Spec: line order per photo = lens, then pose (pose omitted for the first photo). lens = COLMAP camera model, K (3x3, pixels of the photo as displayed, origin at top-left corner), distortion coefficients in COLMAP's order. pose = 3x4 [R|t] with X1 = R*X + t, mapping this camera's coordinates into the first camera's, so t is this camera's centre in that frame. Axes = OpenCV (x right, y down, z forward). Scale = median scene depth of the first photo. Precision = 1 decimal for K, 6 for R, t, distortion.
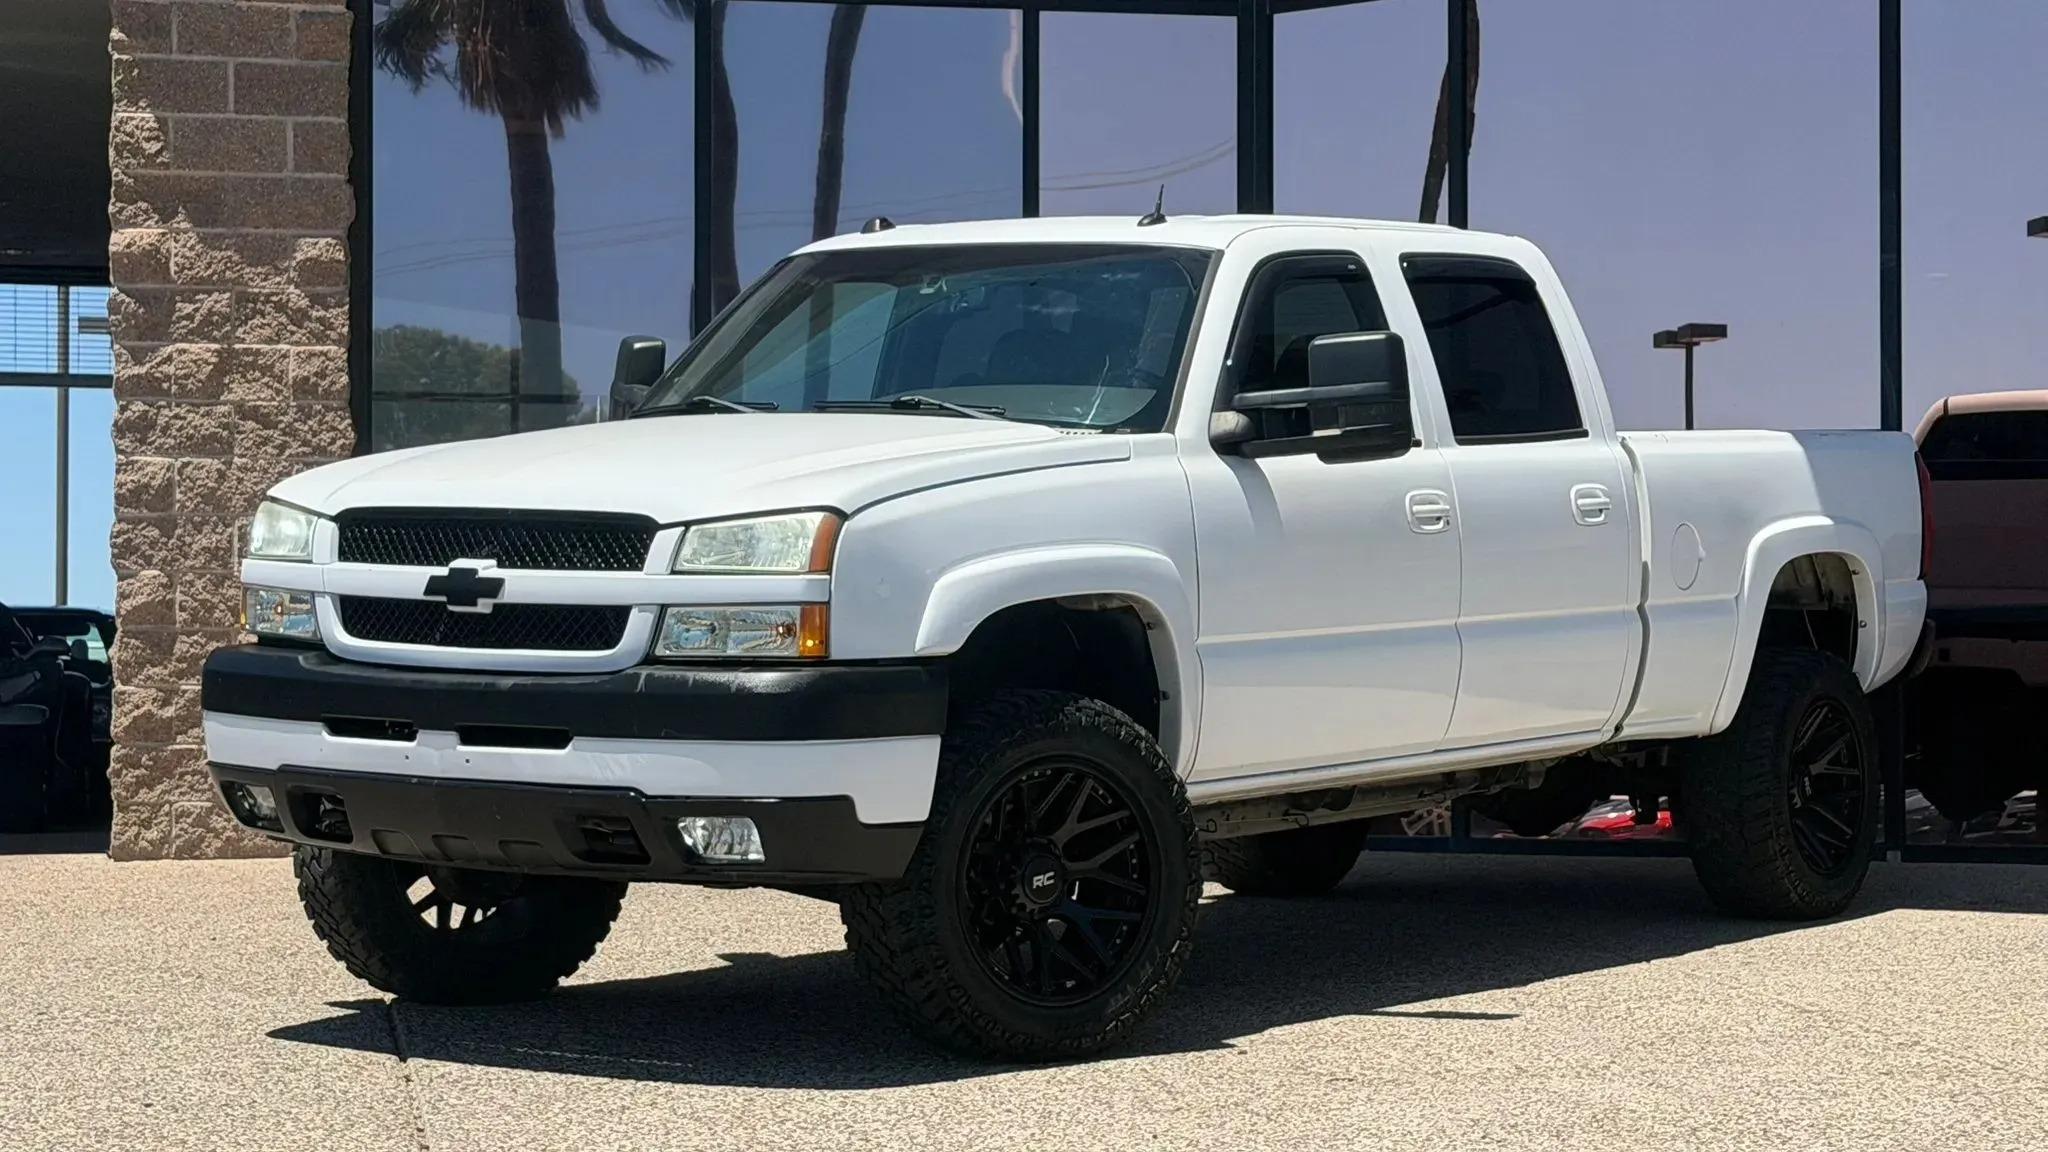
lens RADIAL K [[3876.5, 0, 984.6], [0, 3876.5, 586.4], [0, 0, 1]] dist [0.110492, 0.110423]
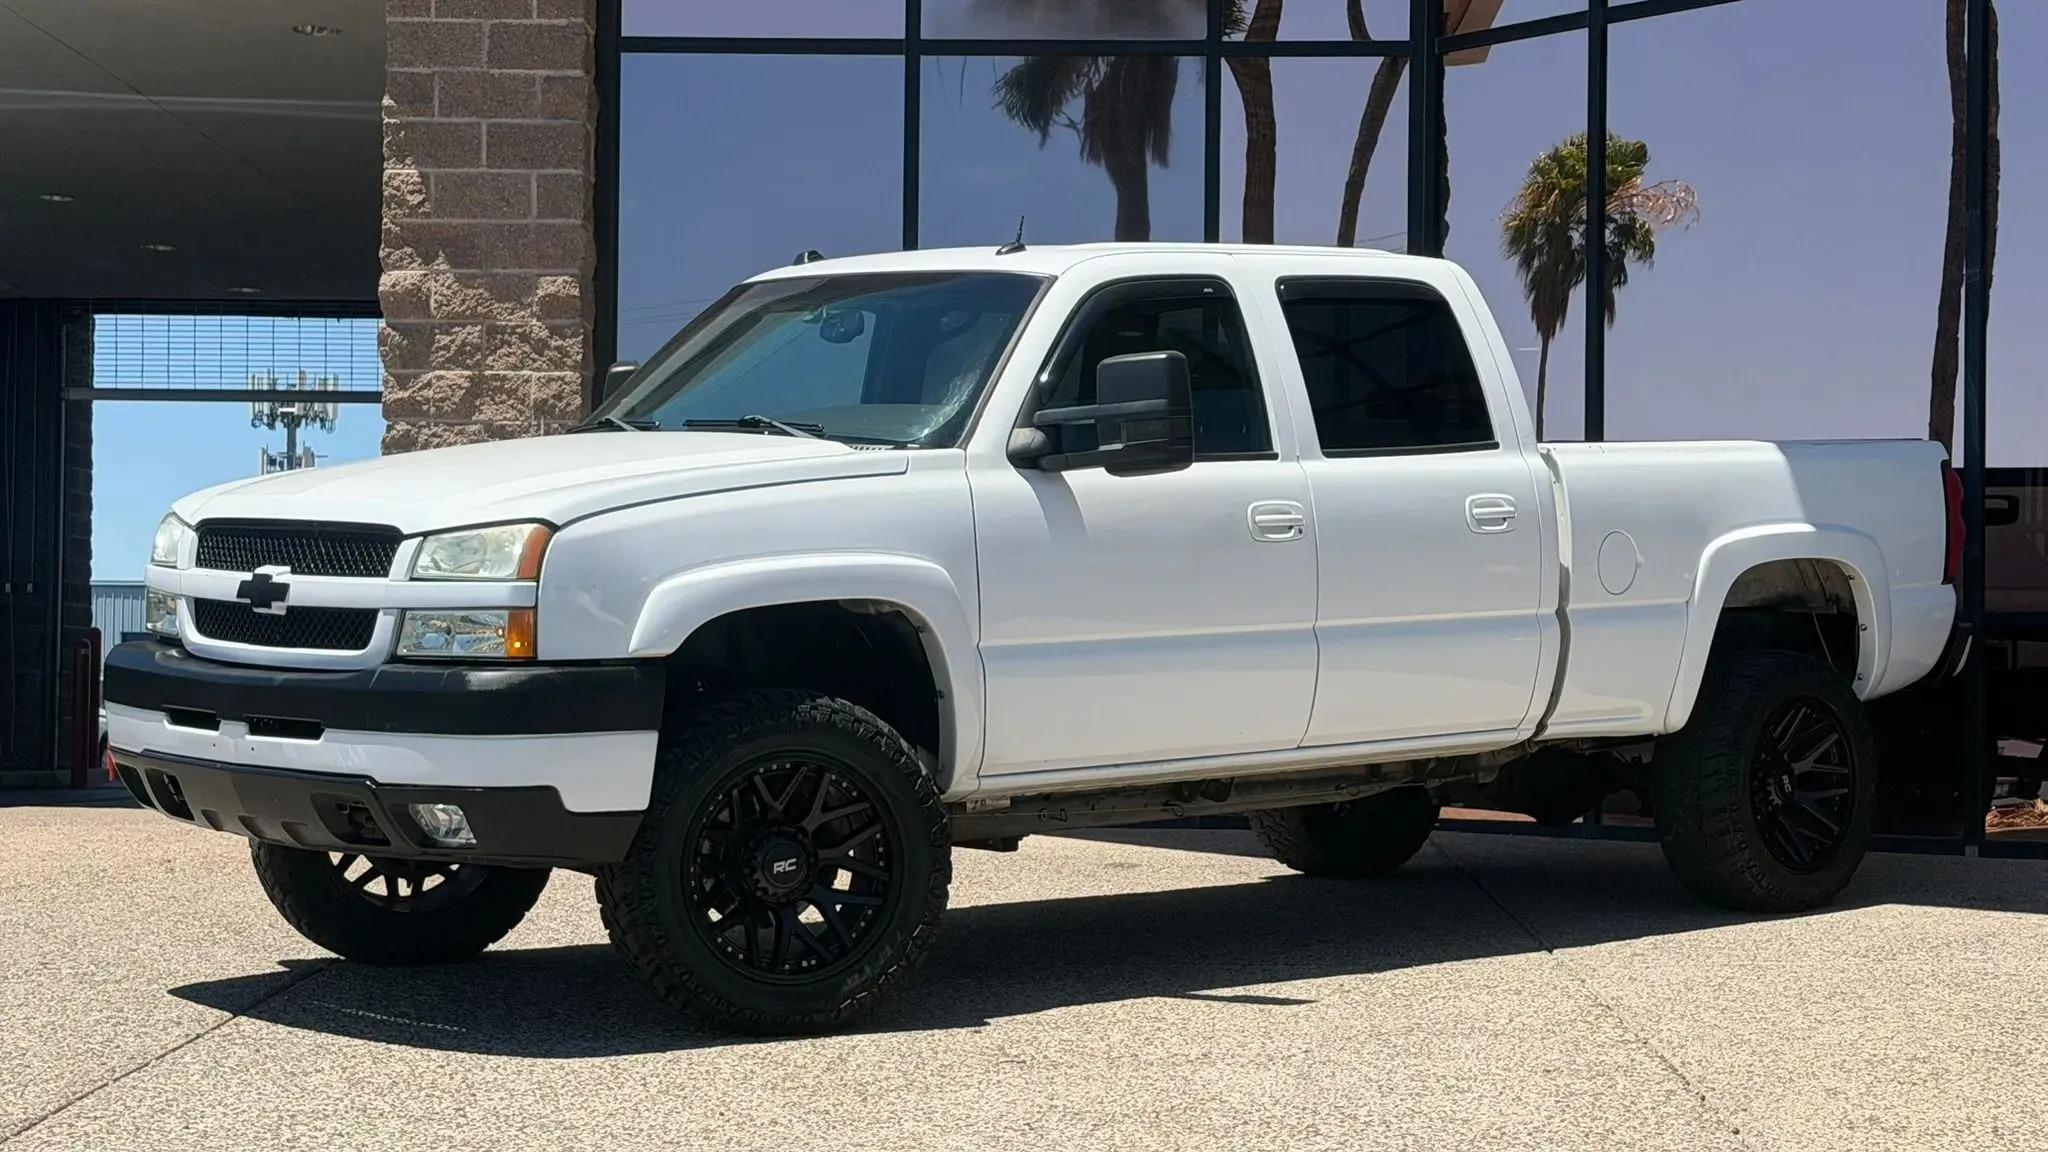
lens RADIAL K [[3417.6, 0, 935.9], [0, 3417.6, 588.8], [0, 0, 1]] dist [0.117810, 0.091118]
pose [[0.979396, 0.003891, -0.201912, 0.230446], [-0.003208, 0.999988, 0.003710, -0.004372], [0.201924, -0.002986, 0.979397, 0.075979]]
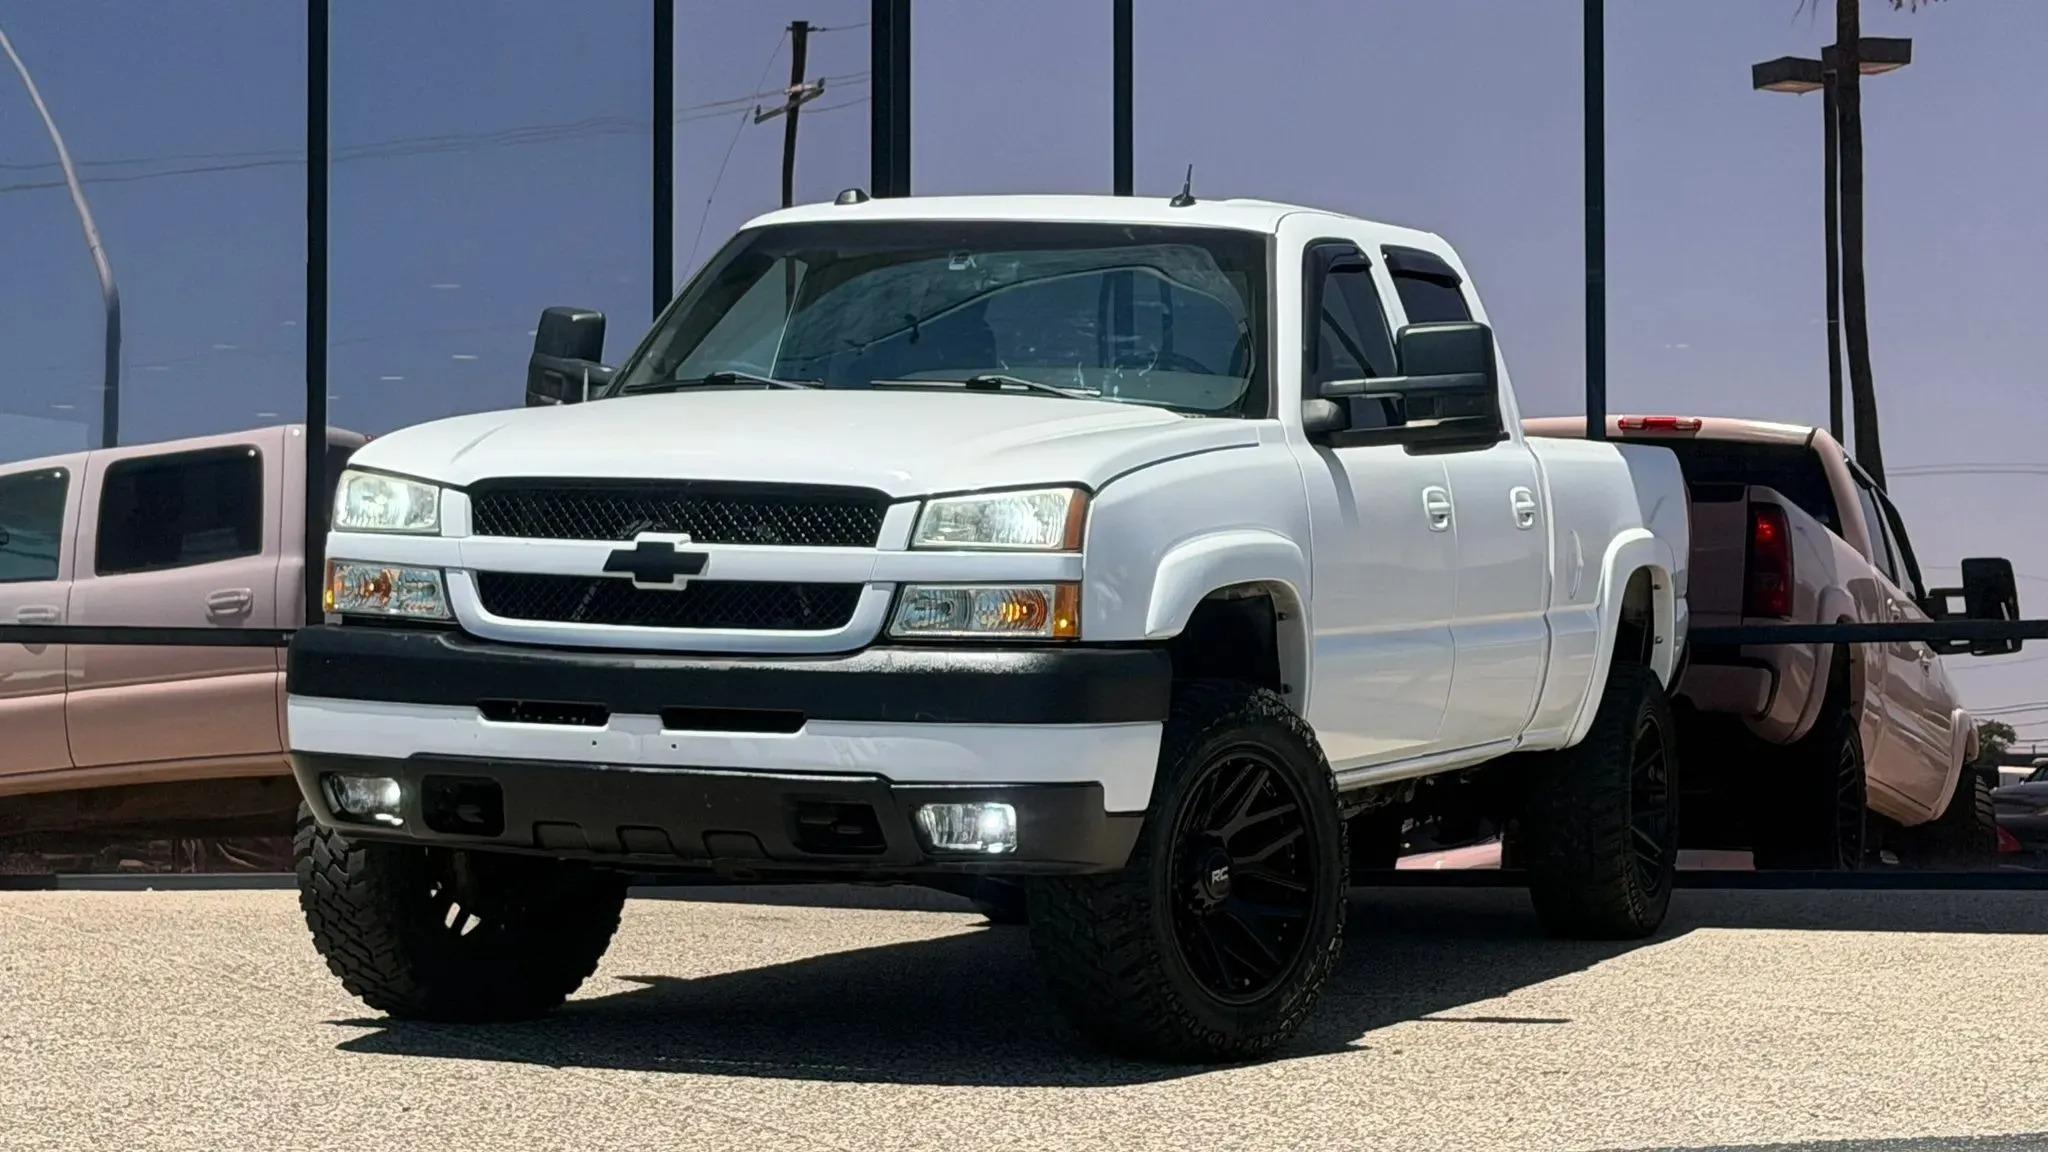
lens RADIAL K [[4388.7, 0, 1022.1], [0, 4388.7, 510.9], [0, 0, 1]] dist [0.043682, 0.000101]
pose [[0.966632, 0.018696, 0.255487, -0.293796], [-0.011198, 0.999464, -0.030774, 0.017860], [-0.255925, 0.026886, 0.966323, -0.046568]]
